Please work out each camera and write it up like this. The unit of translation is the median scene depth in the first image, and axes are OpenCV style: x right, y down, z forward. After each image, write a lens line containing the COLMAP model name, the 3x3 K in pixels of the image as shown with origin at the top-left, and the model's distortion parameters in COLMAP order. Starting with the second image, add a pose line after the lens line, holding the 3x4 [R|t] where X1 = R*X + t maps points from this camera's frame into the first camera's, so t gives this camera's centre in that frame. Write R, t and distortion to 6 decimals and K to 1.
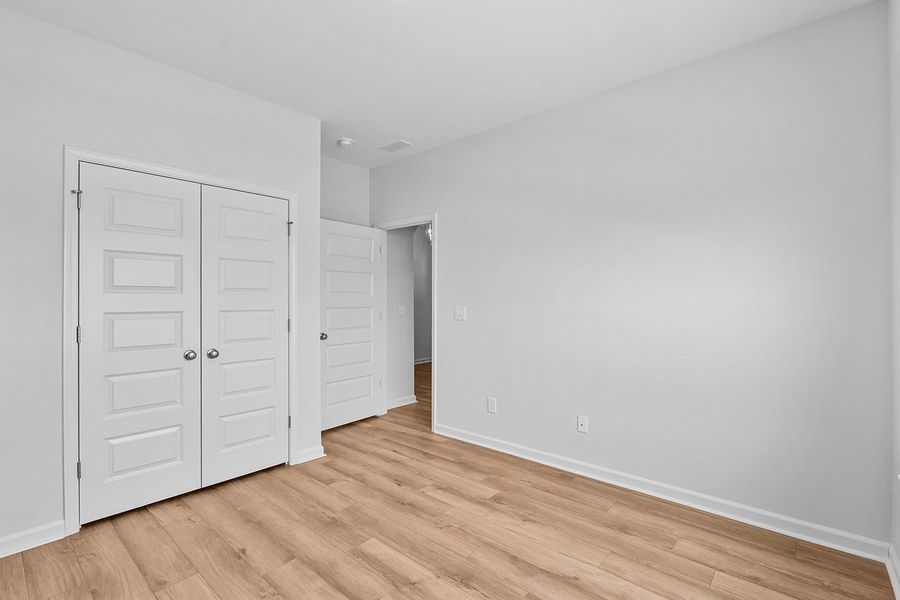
lens RADIAL K [[410.0, 0, 452.1], [0, 410.0, 300.7], [0, 0, 1]] dist [-0.004963, 0.000452]
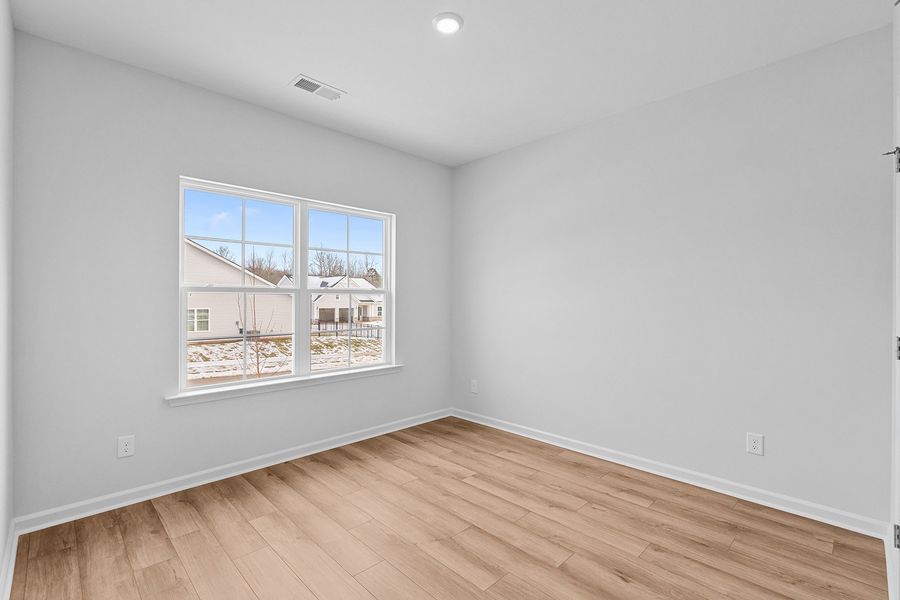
lens RADIAL K [[410.0, 0, 447.7], [0, 410.0, 299.7], [0, 0, 1]] dist [-0.004963, 0.000452]
pose [[-0.996266, 0.001596, 0.086326, -0.208483], [0.001176, 0.999987, -0.004914, 0.001652], [-0.086333, -0.004794, -0.996255, 1.987197]]
